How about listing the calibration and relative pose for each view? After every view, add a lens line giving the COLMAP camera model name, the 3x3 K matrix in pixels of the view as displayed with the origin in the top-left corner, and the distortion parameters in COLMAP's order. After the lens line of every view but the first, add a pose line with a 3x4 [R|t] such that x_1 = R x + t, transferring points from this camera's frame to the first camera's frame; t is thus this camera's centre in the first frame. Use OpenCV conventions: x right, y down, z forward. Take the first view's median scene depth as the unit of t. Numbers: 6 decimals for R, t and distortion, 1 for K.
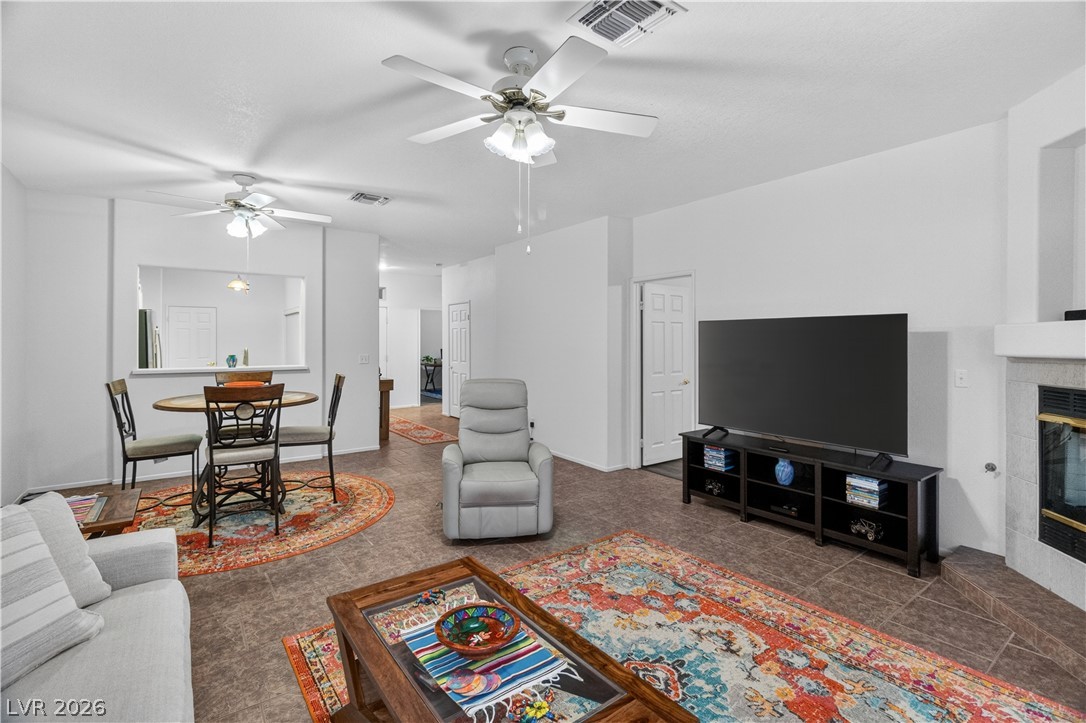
lens RADIAL K [[497.0, 0, 545.5], [0, 497.0, 344.3], [0, 0, 1]] dist [-0.000791, -0.000129]
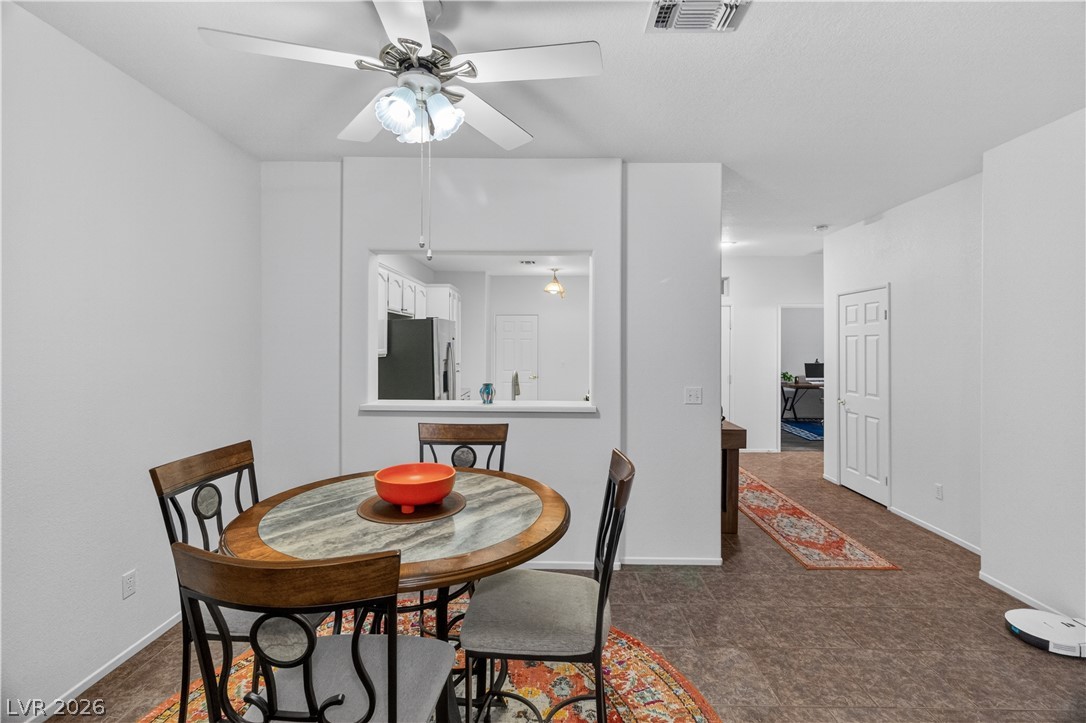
lens RADIAL K [[497.0, 0, 545.5], [0, 497.0, 344.3], [0, 0, 1]] dist [-0.000791, -0.000129]
pose [[0.793652, 0.000832, -0.608372, -0.122144], [-0.007327, 0.999940, -0.008191, -0.015771], [0.608328, 0.010959, 0.793610, 0.348596]]
